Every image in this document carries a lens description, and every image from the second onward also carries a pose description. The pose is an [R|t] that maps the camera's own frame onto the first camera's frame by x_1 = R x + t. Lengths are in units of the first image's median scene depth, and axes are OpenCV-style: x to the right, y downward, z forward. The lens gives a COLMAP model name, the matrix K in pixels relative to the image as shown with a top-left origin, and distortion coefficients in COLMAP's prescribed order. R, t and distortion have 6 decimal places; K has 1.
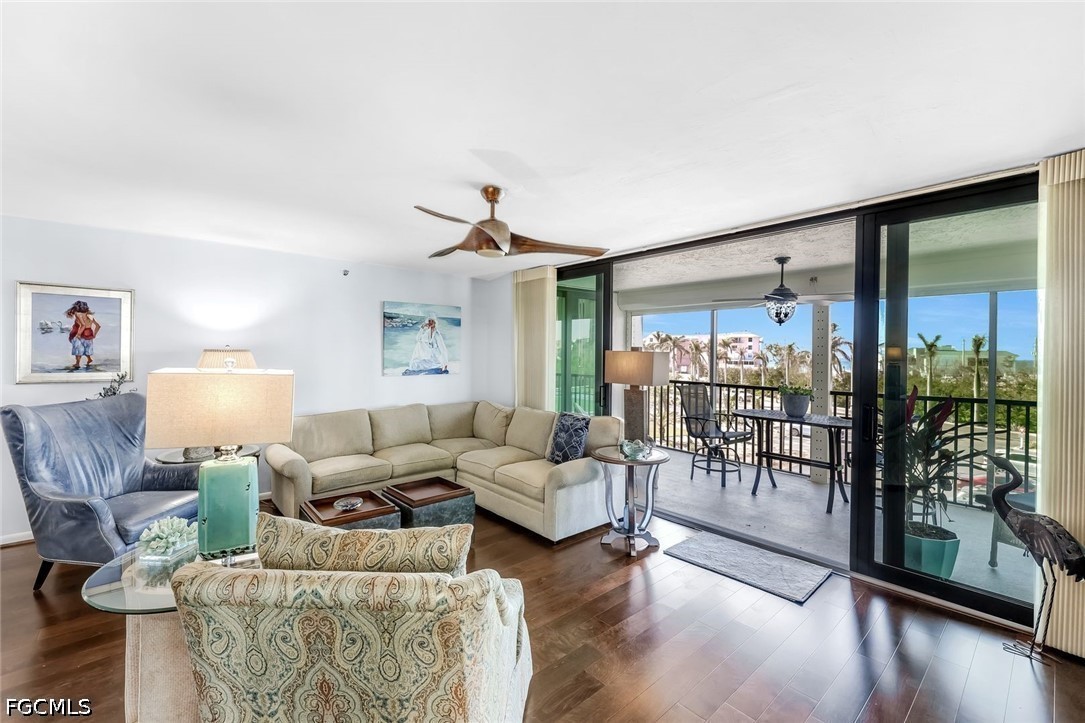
lens RADIAL K [[447.1, 0, 544.2], [0, 447.1, 347.8], [0, 0, 1]] dist [-0.001895, -0.000083]
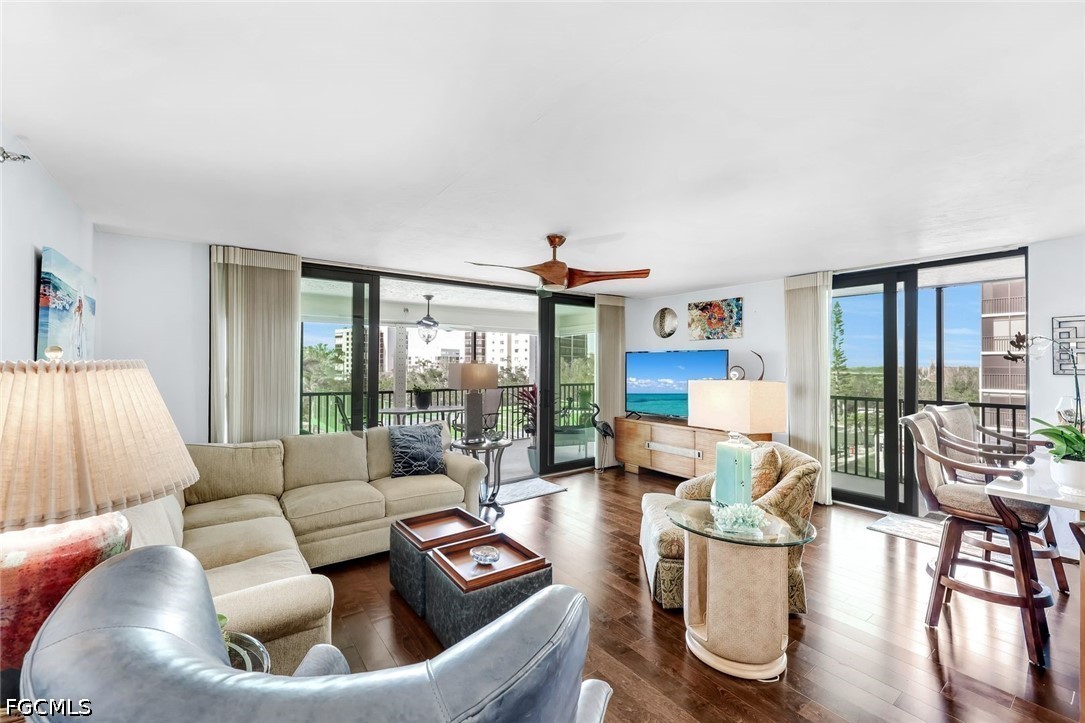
lens RADIAL K [[442.5, 0, 542.5], [0, 442.5, 361.5], [0, 0, 1]] dist [-0.000723, -0.000256]
pose [[0.097480, 0.005800, 0.995221, -0.867771], [-0.005126, 0.999973, -0.005326, 0.008399], [-0.995224, -0.004582, 0.097507, 0.564643]]
